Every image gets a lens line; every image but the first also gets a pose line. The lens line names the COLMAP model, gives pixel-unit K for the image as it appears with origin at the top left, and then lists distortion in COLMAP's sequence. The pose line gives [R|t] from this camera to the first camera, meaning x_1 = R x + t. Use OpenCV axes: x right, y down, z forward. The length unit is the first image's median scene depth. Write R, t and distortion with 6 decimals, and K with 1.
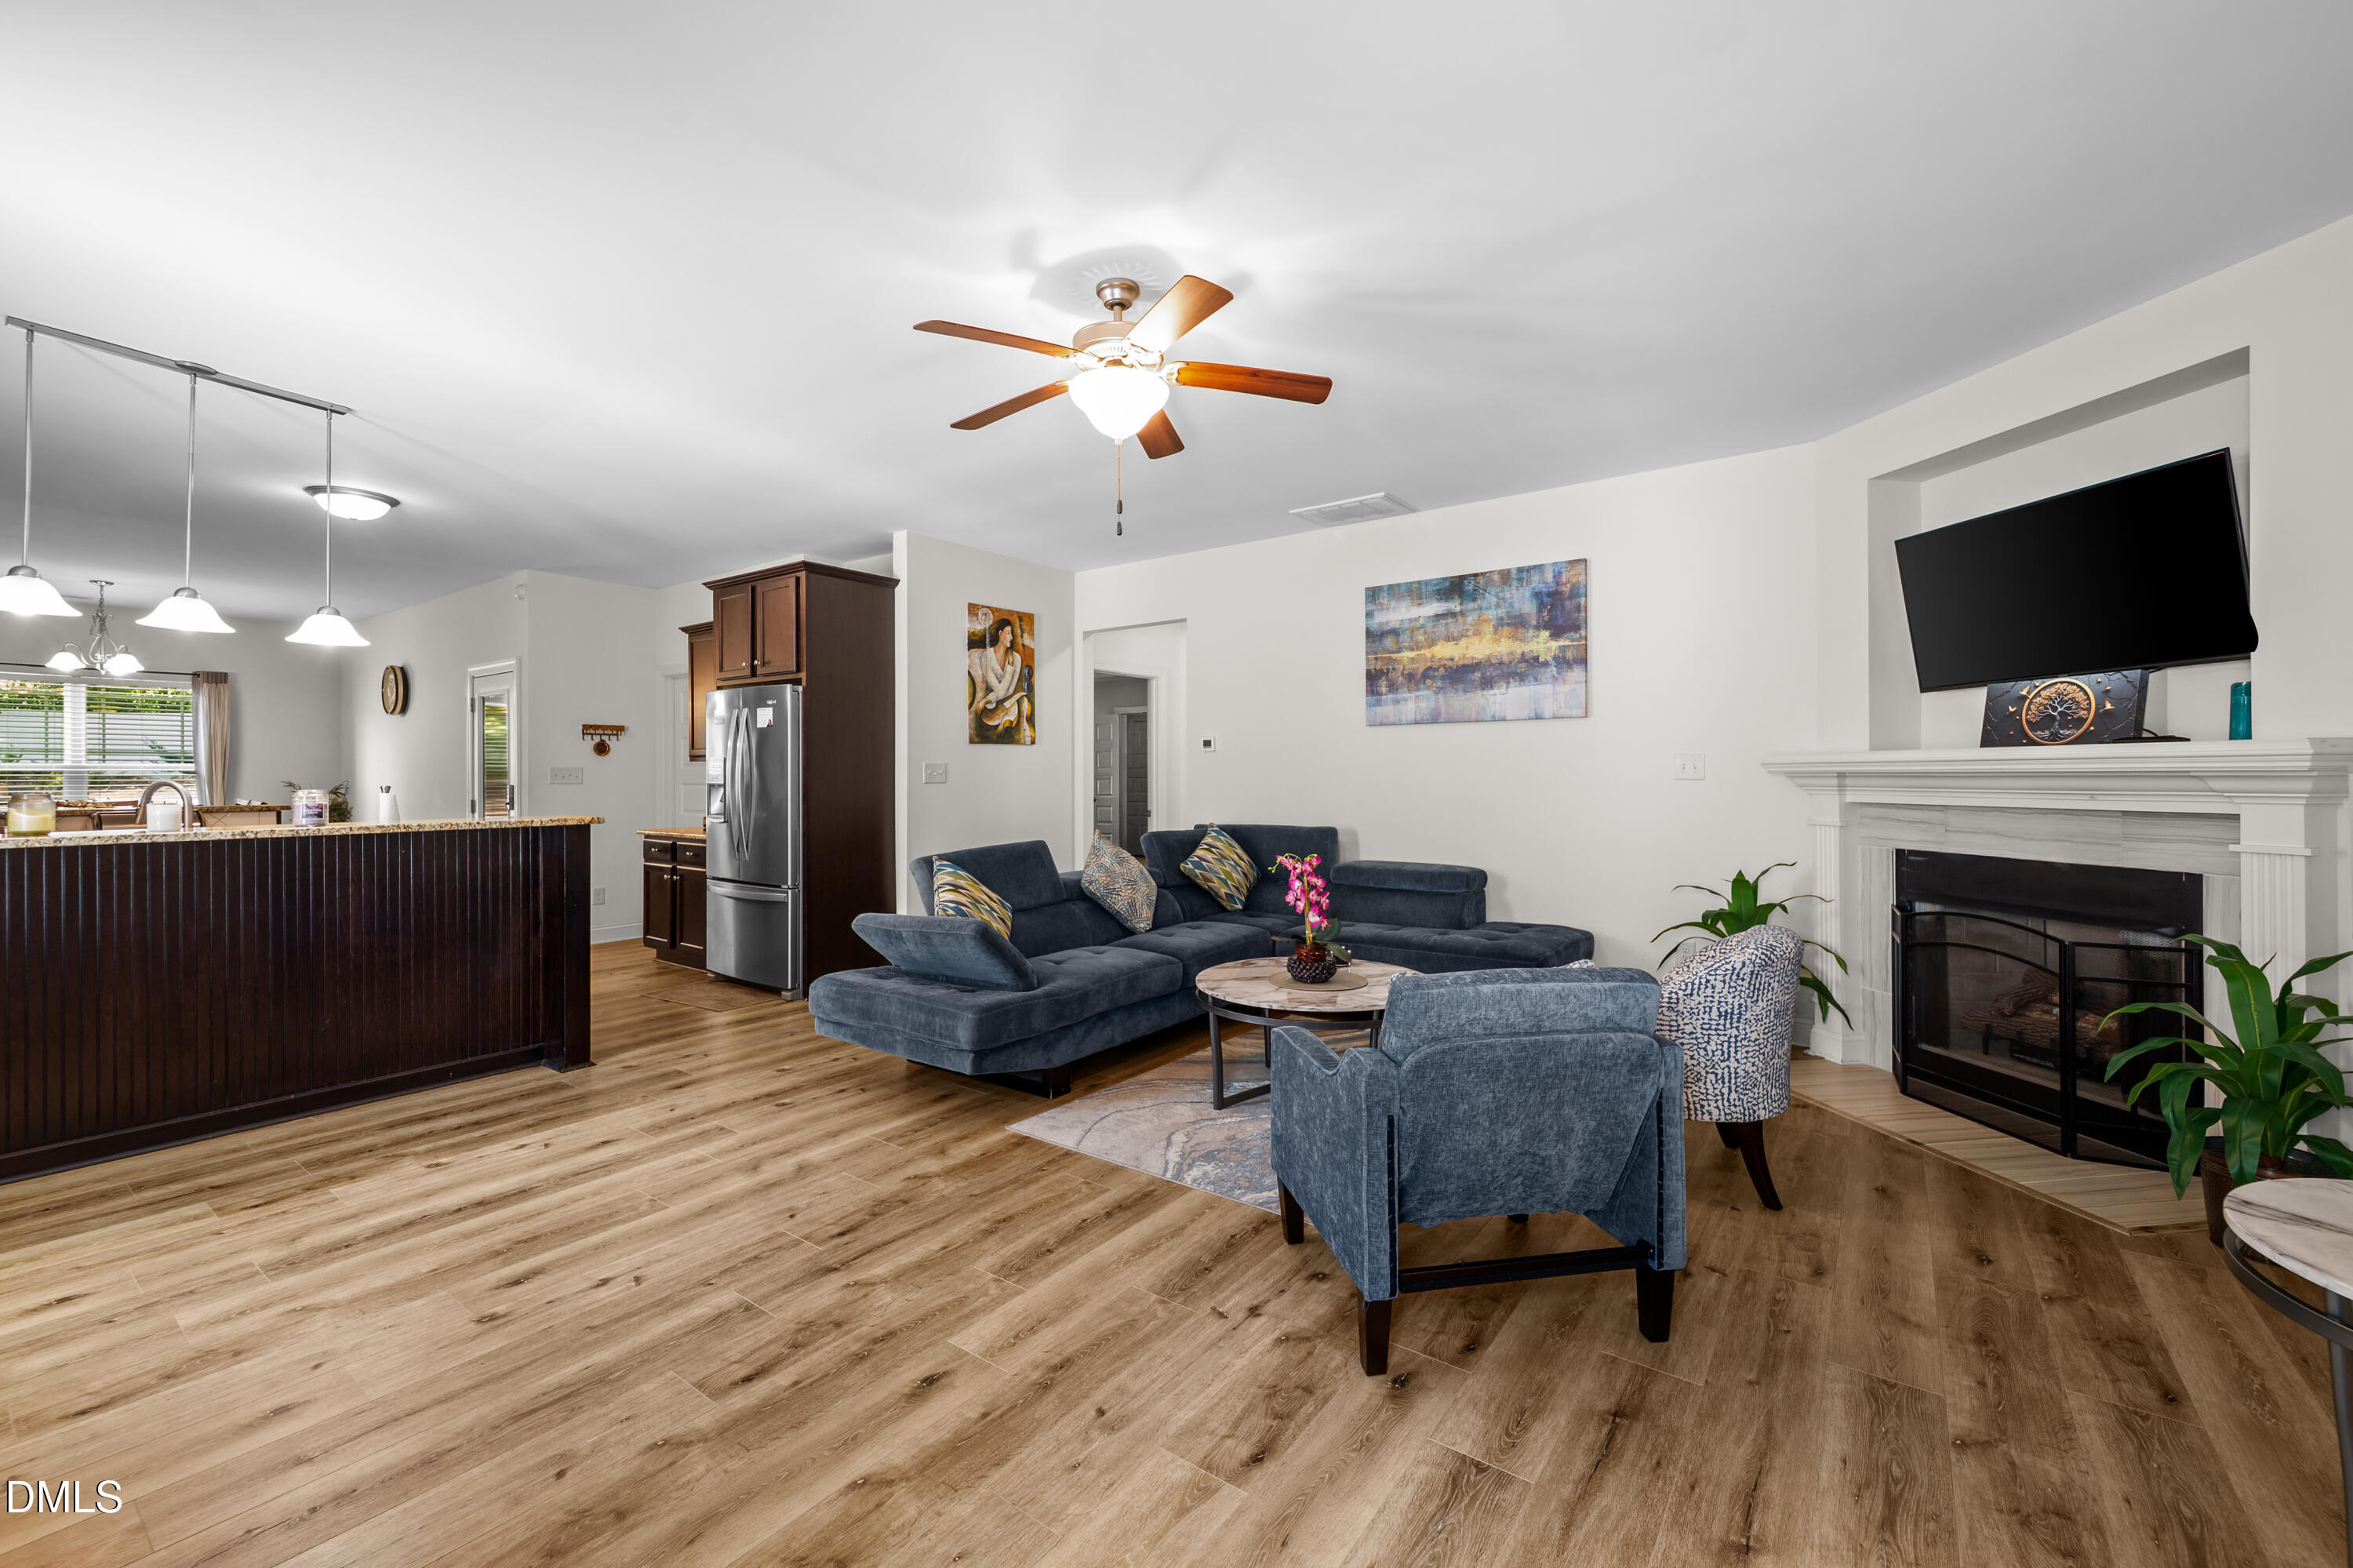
lens RADIAL K [[952.9, 0, 1166.6], [0, 952.9, 779.8], [0, 0, 1]] dist [0.008719, -0.002033]
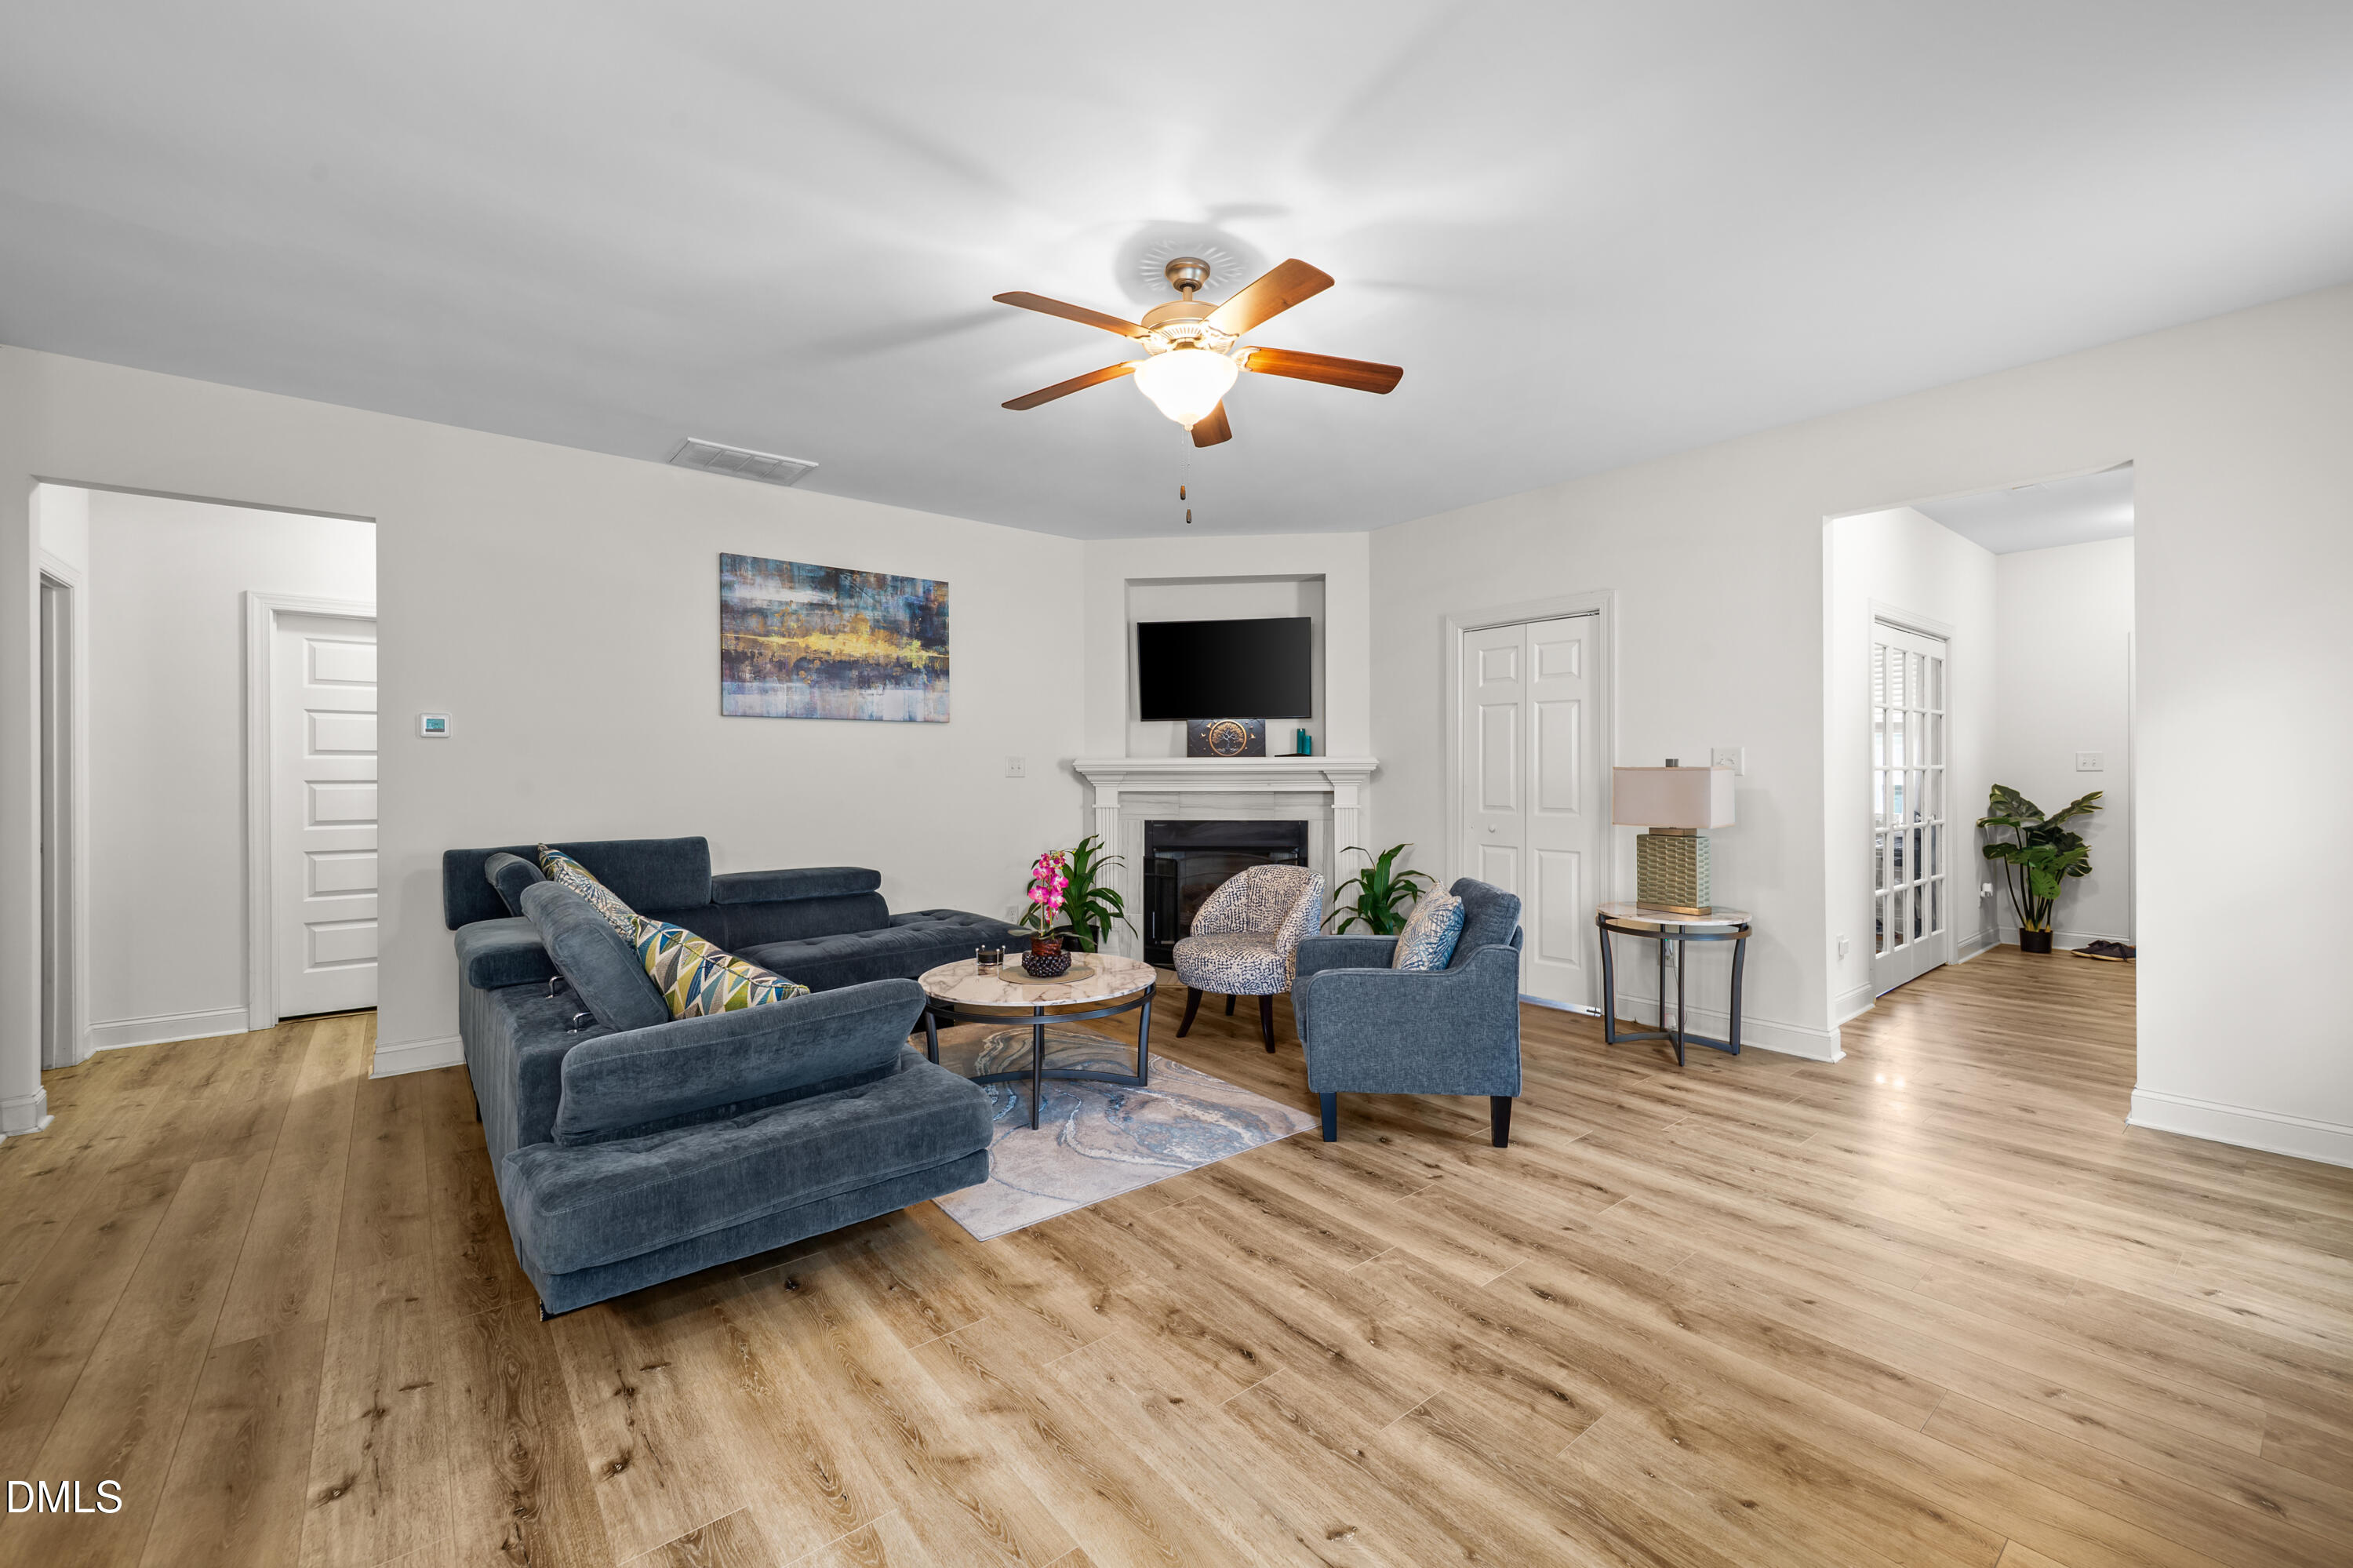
lens RADIAL K [[952.9, 0, 1172.0], [0, 952.9, 780.0], [0, 0, 1]] dist [0.008719, -0.002033]
pose [[0.251539, -0.004956, 0.967835, -0.779052], [0.007130, 0.999969, 0.003268, 0.001324], [-0.967821, 0.006079, 0.251566, 0.604267]]
